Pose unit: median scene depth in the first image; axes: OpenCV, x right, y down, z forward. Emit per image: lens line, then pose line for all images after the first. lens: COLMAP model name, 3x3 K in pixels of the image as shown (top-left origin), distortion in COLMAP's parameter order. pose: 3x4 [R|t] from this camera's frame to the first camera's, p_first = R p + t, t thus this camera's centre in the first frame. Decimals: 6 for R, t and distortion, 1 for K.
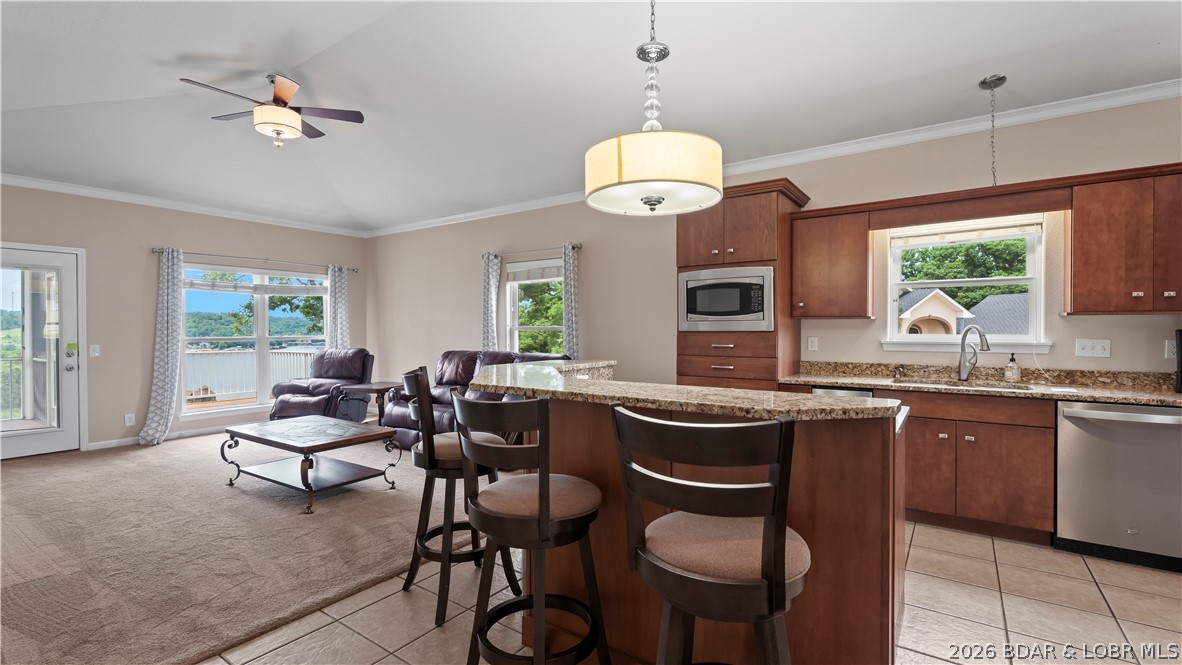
lens RADIAL K [[522.4, 0, 589.8], [0, 522.4, 331.3], [0, 0, 1]] dist [0.001753, 0.000268]
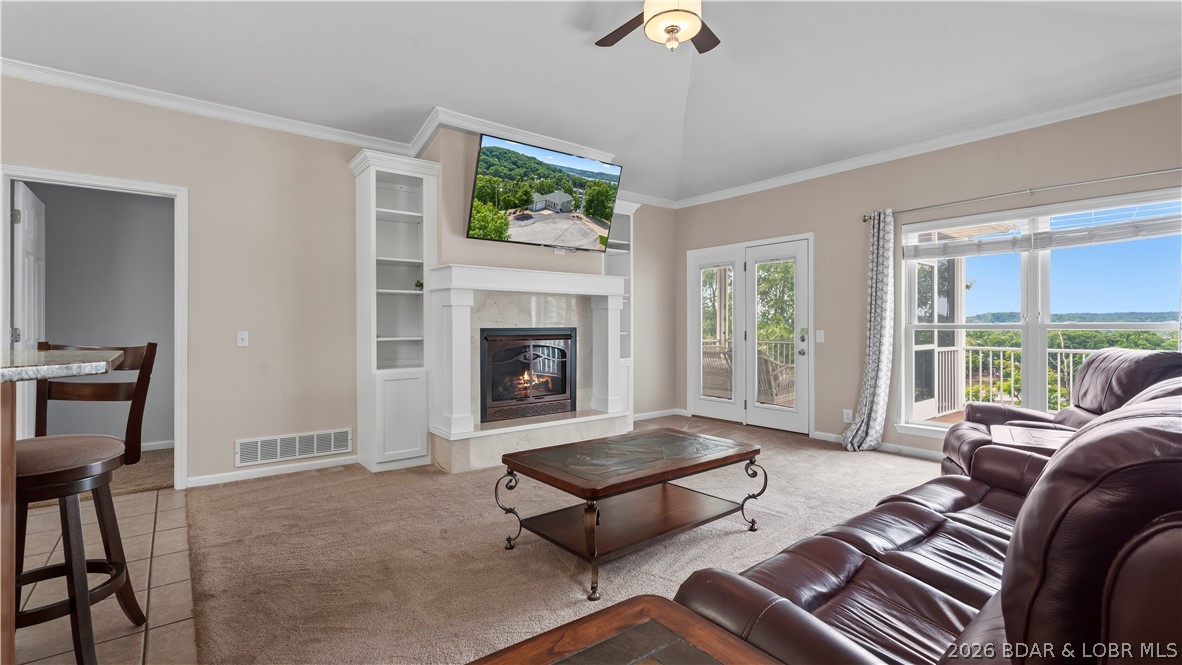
lens RADIAL K [[527.6, 0, 588.5], [0, 527.6, 326.8], [0, 0, 1]] dist [0.000920, 0.000141]
pose [[-0.286730, 0.002404, -0.958008, 0.143922], [-0.003203, 0.999989, 0.003468, 0.024266], [0.958006, 0.004063, -0.286719, 1.206558]]
